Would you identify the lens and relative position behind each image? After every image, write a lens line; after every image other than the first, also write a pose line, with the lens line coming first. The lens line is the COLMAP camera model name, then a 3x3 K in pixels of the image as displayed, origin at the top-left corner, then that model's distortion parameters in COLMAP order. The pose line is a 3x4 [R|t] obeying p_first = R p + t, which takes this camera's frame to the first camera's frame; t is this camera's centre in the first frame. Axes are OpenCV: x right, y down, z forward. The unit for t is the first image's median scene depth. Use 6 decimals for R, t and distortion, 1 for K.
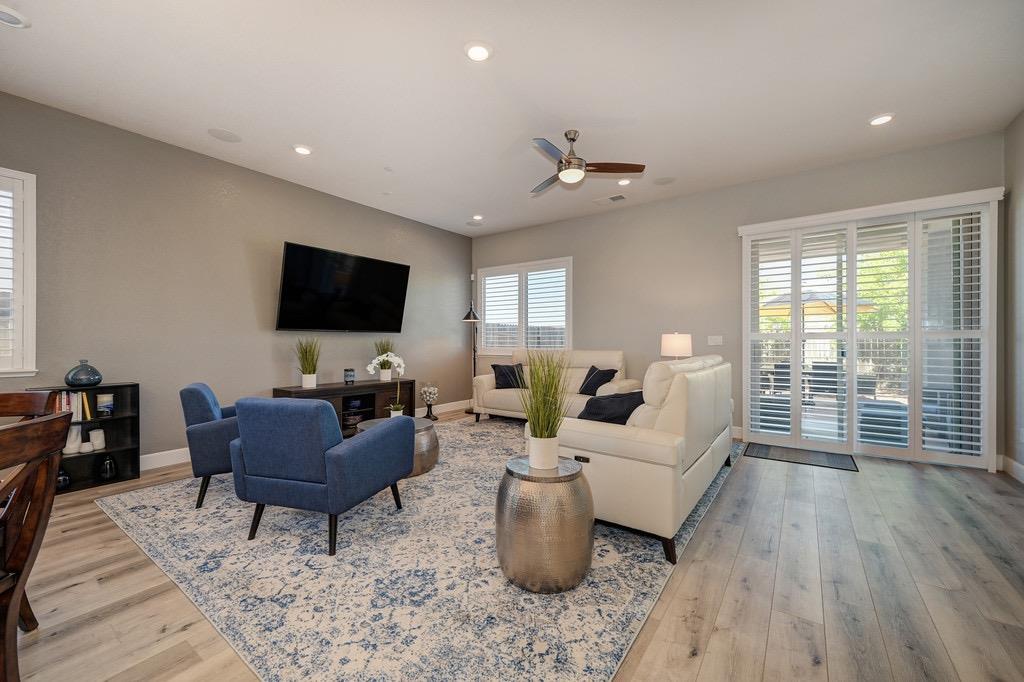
lens RADIAL K [[404.8, 0, 514.8], [0, 404.8, 346.6], [0, 0, 1]] dist [-0.003494, 0.000987]
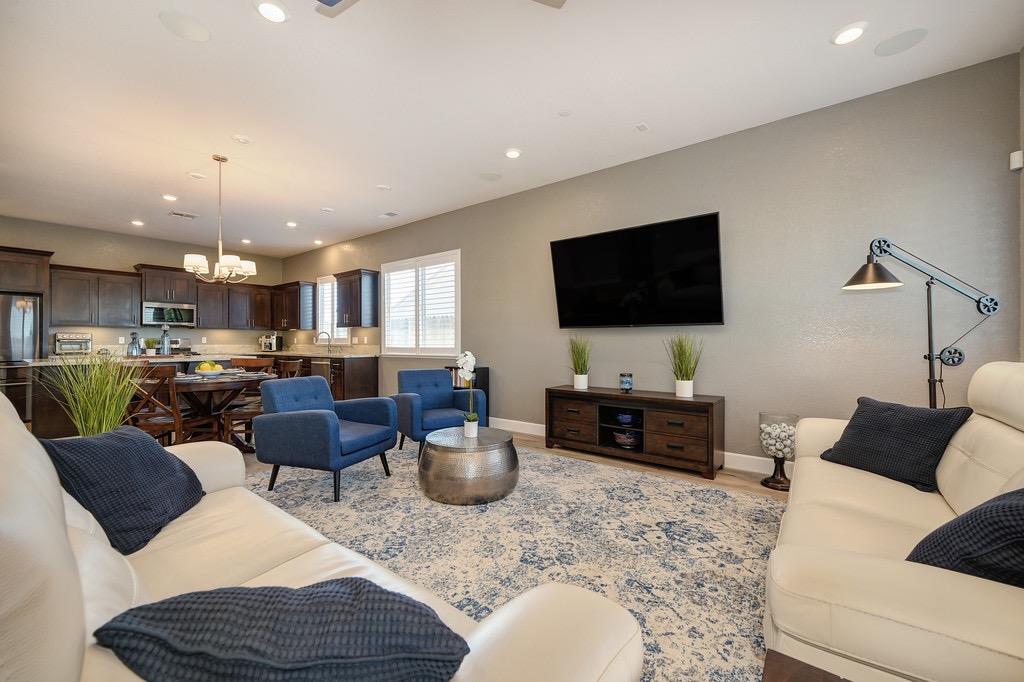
lens RADIAL K [[404.8, 0, 503.8], [0, 404.8, 340.3], [0, 0, 1]] dist [-0.003494, 0.000987]
pose [[-0.039549, -0.004596, -0.999207, 0.424596], [-0.008671, 0.999953, -0.004256, -0.004788], [0.999180, 0.008495, -0.039587, 0.852830]]
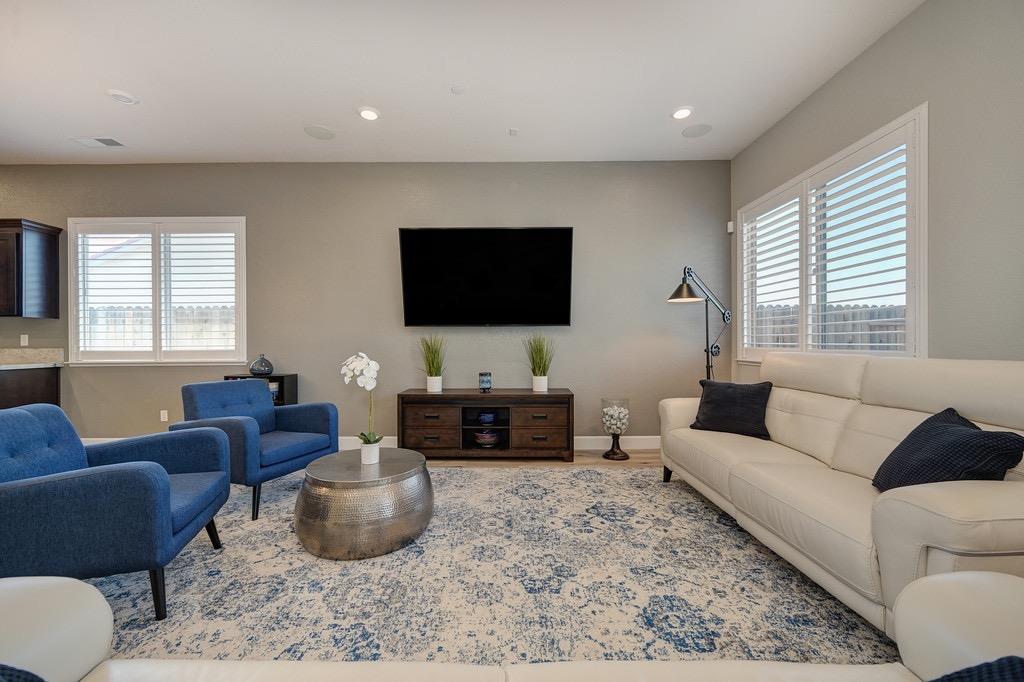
lens RADIAL K [[404.8, 0, 508.5], [0, 404.8, 340.7], [0, 0, 1]] dist [-0.003494, 0.000987]
pose [[0.580243, -0.006235, -0.814420, 0.285023], [-0.003223, 0.999945, -0.009951, 0.000231], [0.814437, 0.008399, 0.580191, 0.620553]]
